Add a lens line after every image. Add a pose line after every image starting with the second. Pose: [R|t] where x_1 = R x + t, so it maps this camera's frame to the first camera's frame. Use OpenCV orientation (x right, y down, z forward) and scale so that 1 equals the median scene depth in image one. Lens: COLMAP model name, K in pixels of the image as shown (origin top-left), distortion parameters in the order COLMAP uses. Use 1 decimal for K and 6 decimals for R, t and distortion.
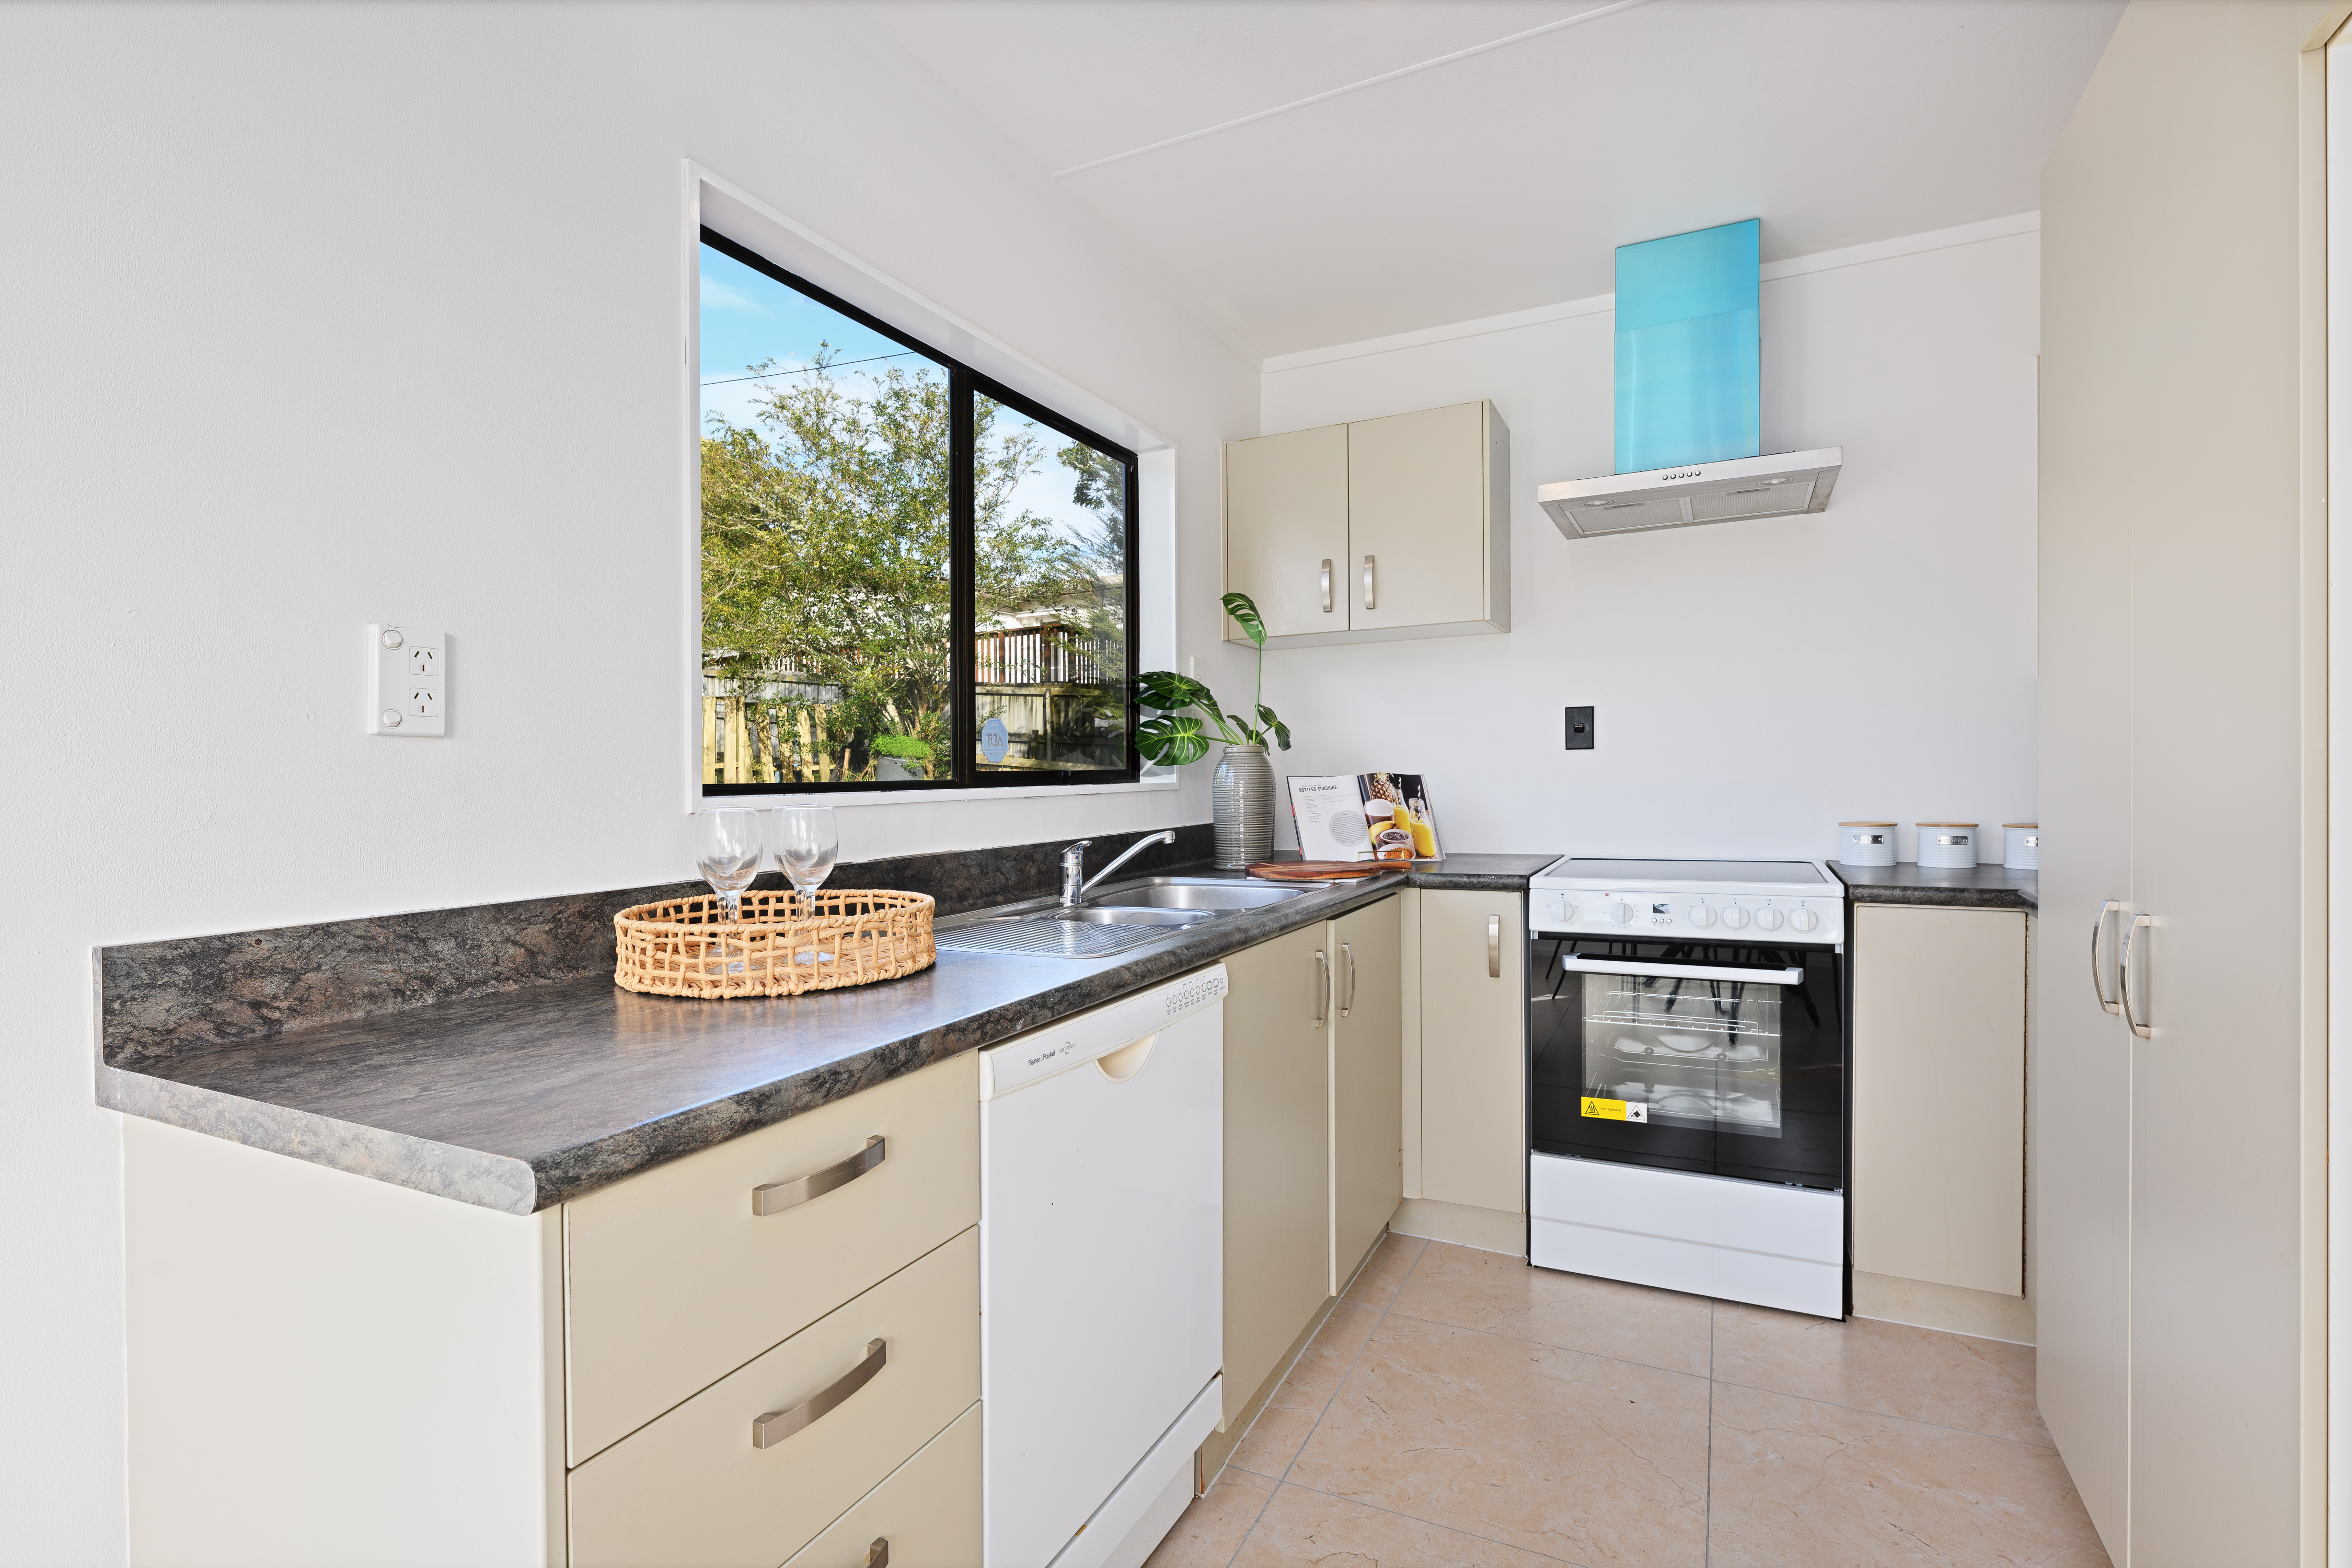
lens RADIAL K [[1133.2, 0, 1176.0], [0, 1133.2, 784.0], [0, 0, 1]] dist [-0.002220, -0.000403]
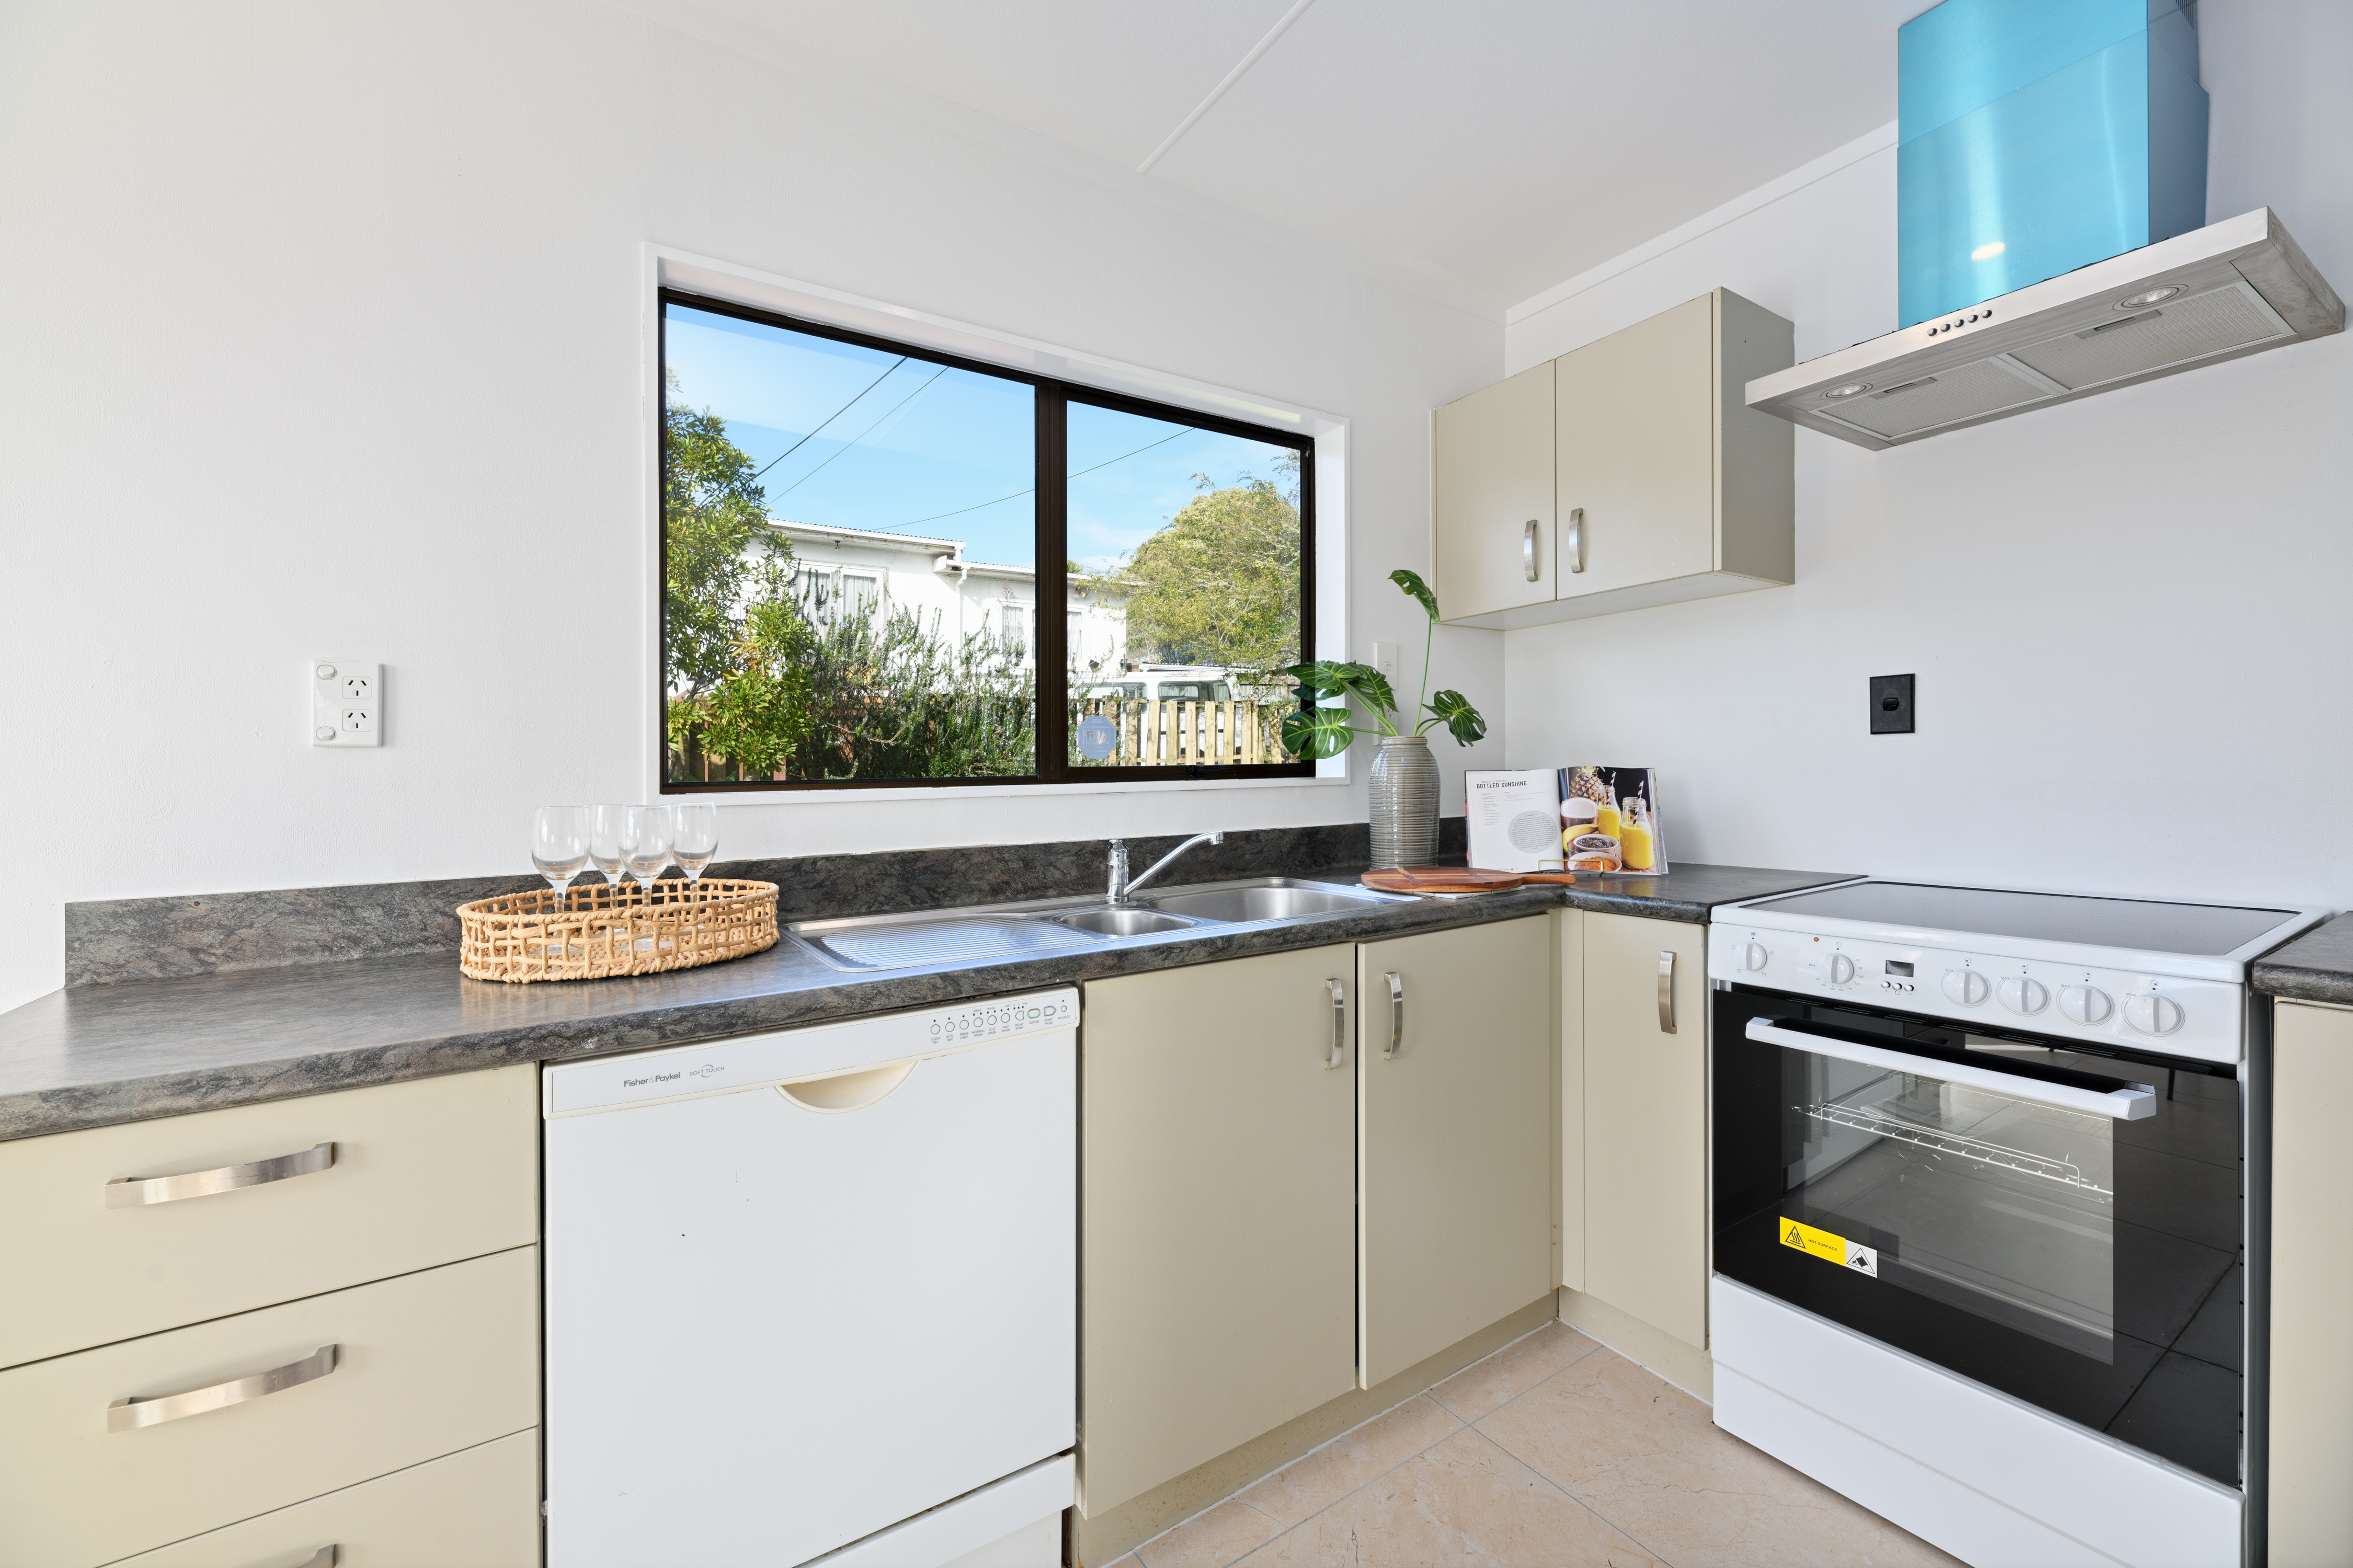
lens RADIAL K [[969.0, 0, 1180.0], [0, 969.0, 771.5], [0, 0, 1]] dist [-0.000785, -0.000097]
pose [[0.858557, 0.000624, -0.512718, 0.372751], [-0.000032, 0.999999, 0.001163, -0.008786], [0.512718, -0.000983, 0.858556, 0.295371]]
